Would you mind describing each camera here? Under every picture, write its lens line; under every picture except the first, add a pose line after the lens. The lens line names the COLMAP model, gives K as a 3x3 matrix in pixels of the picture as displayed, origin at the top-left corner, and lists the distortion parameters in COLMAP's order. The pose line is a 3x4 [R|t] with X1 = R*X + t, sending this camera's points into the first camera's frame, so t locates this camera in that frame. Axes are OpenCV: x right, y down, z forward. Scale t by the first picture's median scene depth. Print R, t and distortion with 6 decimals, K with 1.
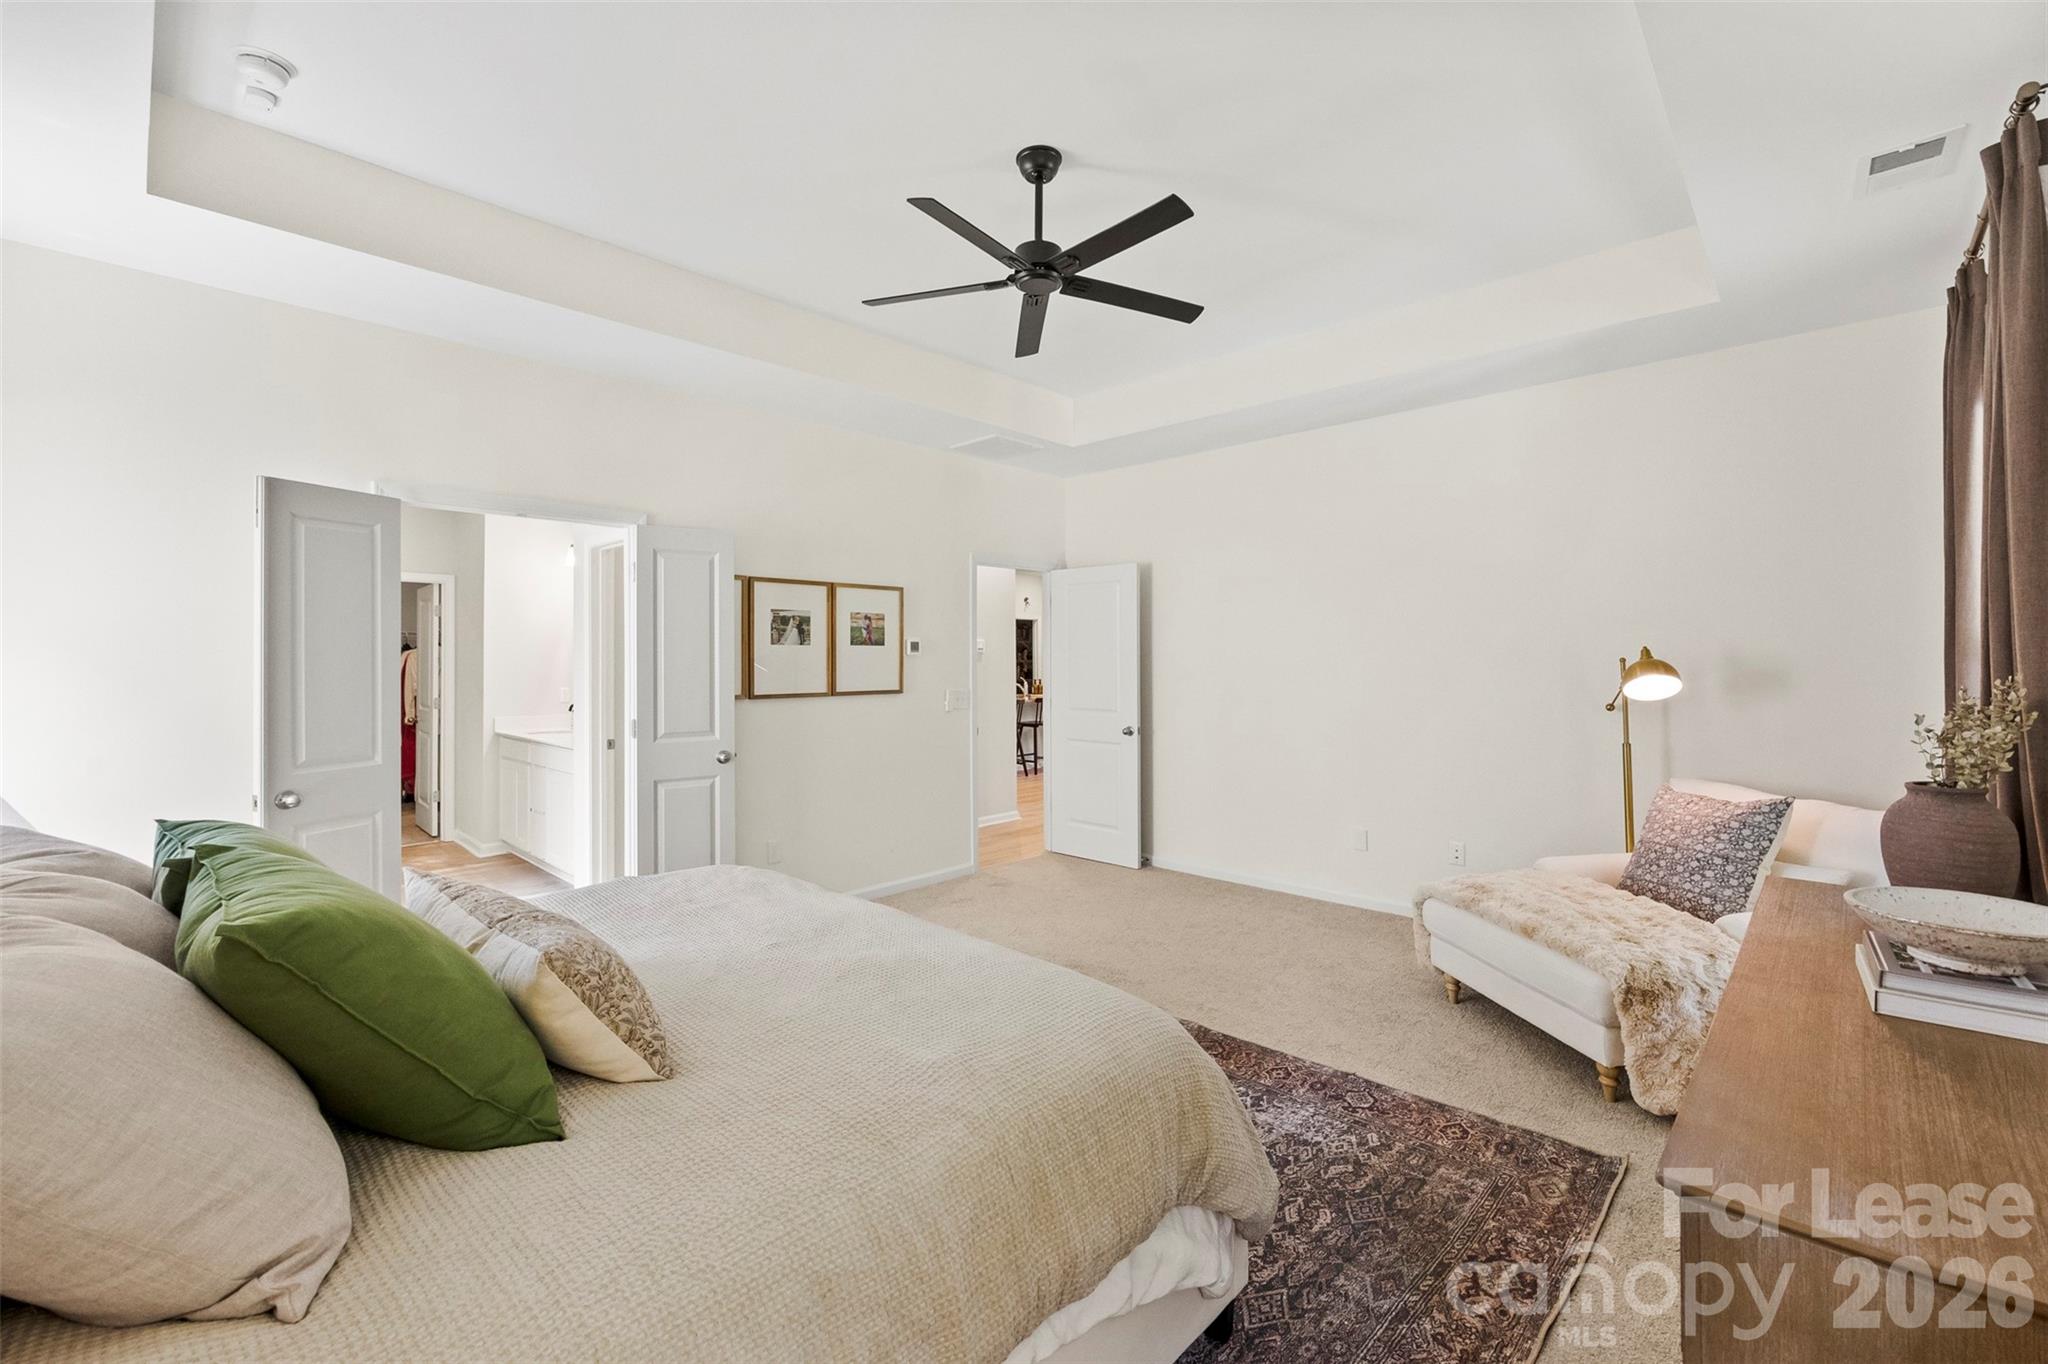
lens RADIAL K [[838.0, 0, 1020.6], [0, 838.0, 666.8], [0, 0, 1]] dist [0.001574, 0.000023]
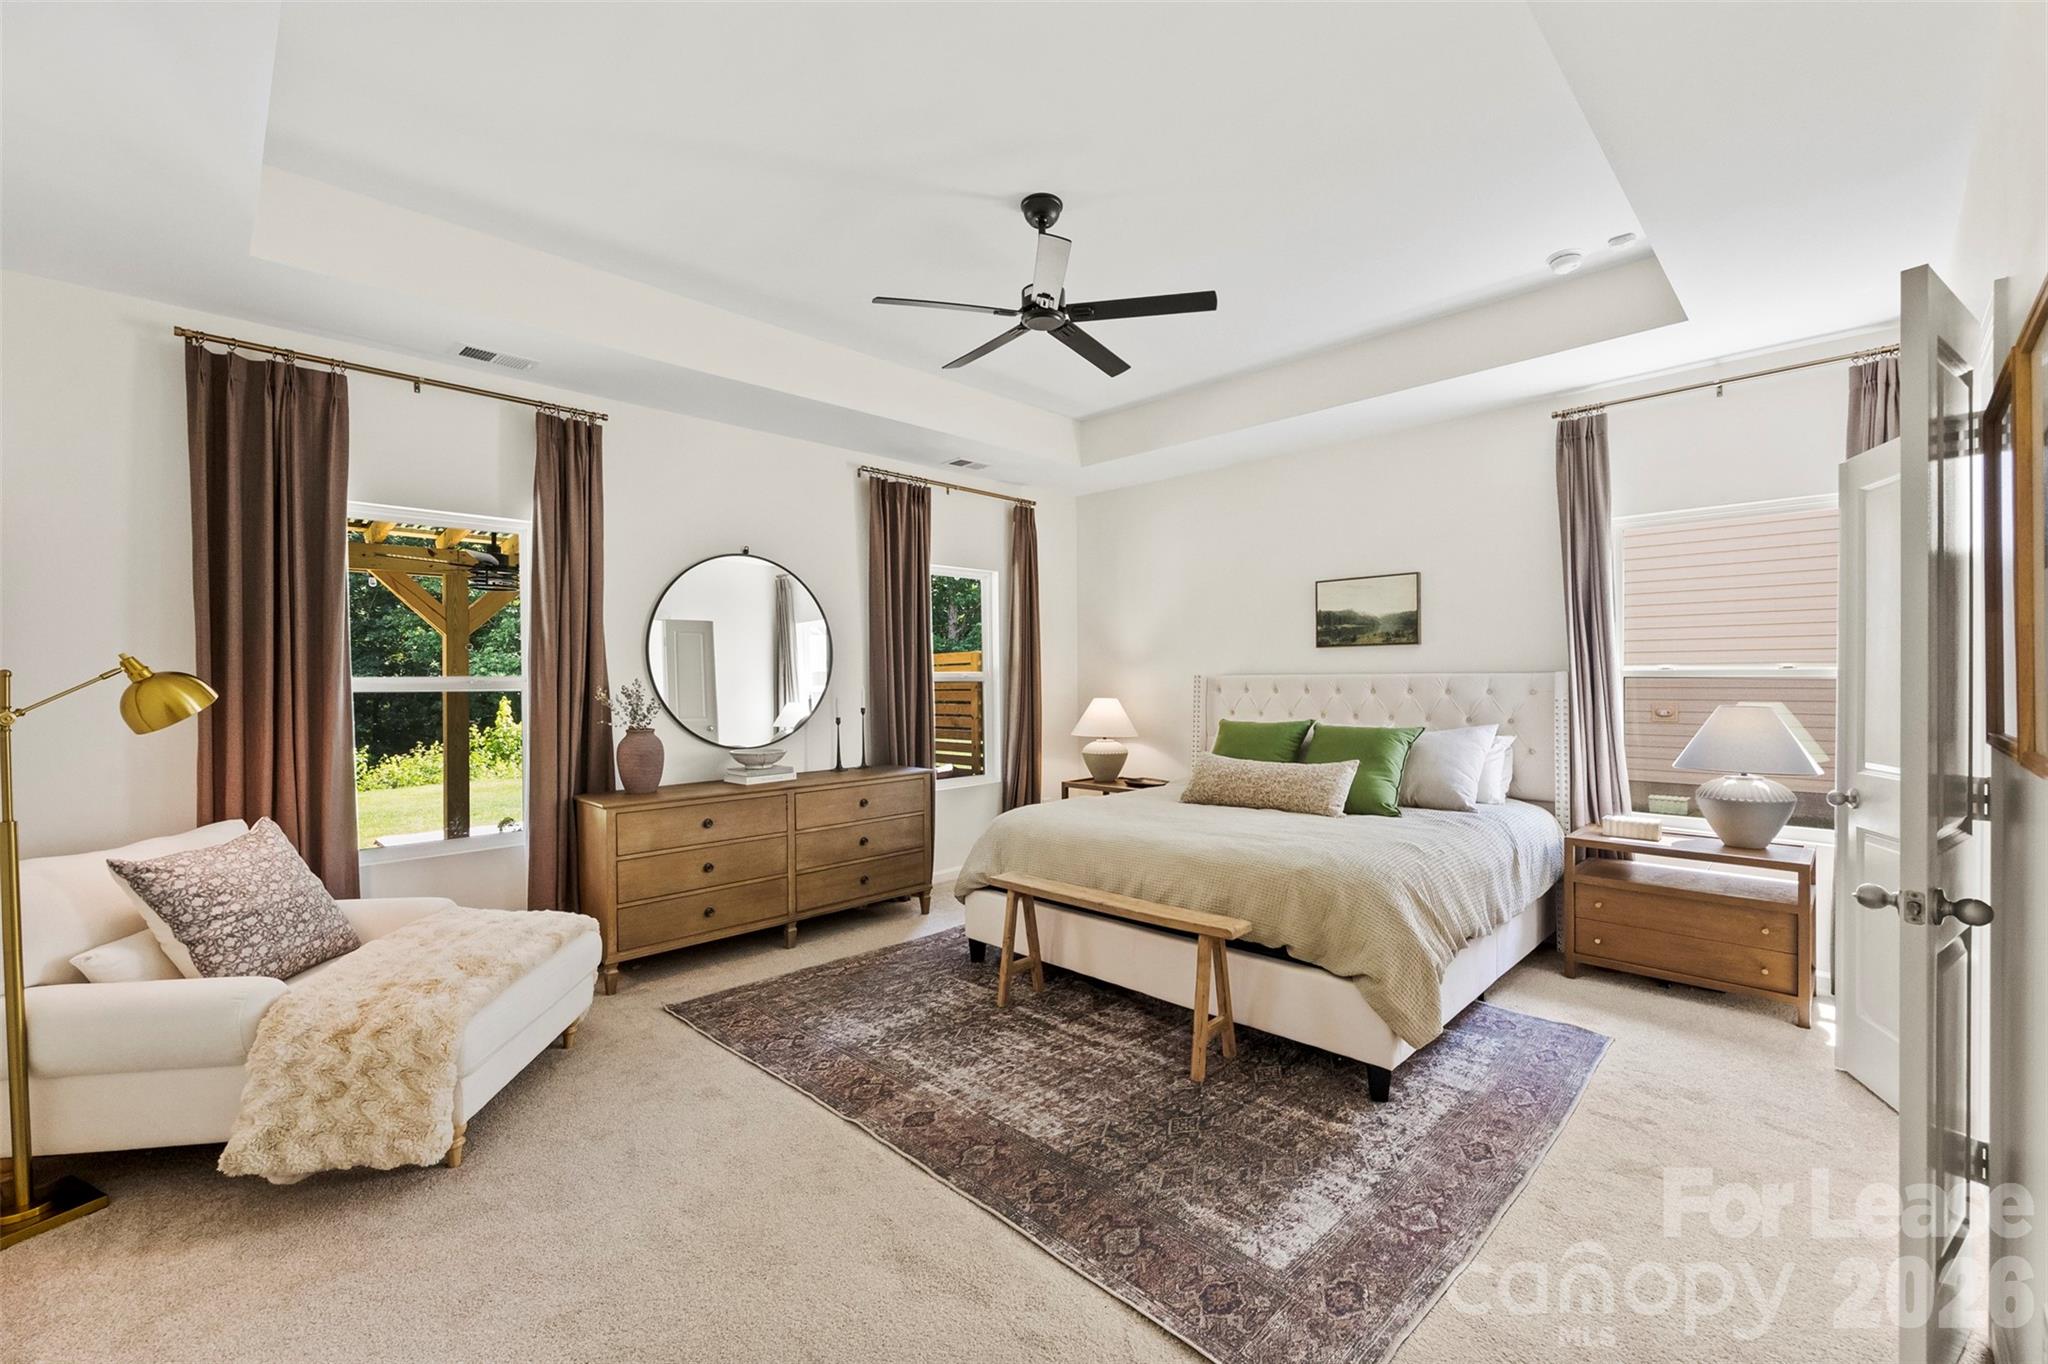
lens RADIAL K [[838.0, 0, 1023.2], [0, 838.0, 678.6], [0, 0, 1]] dist [0.001574, 0.000023]
pose [[-0.999610, 0.019912, 0.019587, 0.030068], [0.020144, 0.999728, 0.011715, -0.004878], [-0.019349, 0.012105, -0.999740, 2.157821]]
